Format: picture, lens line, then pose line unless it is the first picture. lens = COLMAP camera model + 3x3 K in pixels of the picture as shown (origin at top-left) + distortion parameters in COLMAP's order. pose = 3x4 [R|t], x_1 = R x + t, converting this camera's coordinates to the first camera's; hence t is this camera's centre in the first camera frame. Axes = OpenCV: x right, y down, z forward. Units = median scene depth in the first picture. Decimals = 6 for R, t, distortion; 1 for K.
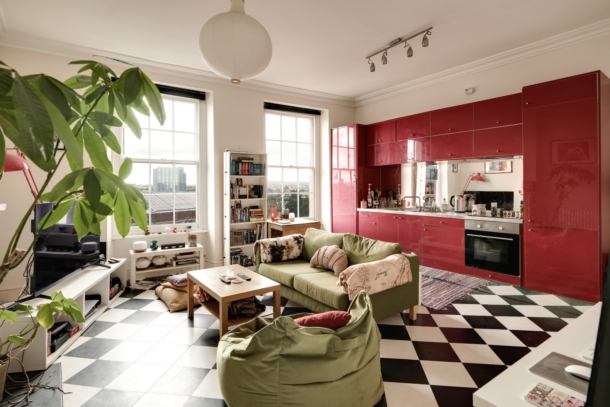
lens RADIAL K [[316.7, 0, 303.7], [0, 316.7, 189.2], [0, 0, 1]] dist [0.001598, 0.000104]
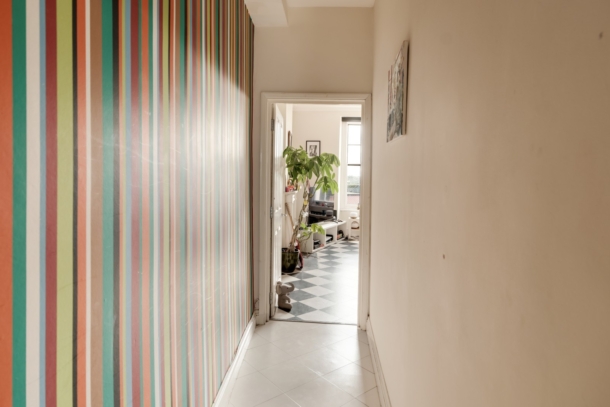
lens RADIAL K [[316.7, 0, 303.7], [0, 316.7, 189.2], [0, 0, 1]] dist [0.001598, 0.000104]
pose [[0.770479, 0.034780, -0.636516, 0.309173], [-0.022137, 0.999368, 0.027810, -0.000992], [0.637081, -0.007337, 0.770762, -0.420942]]
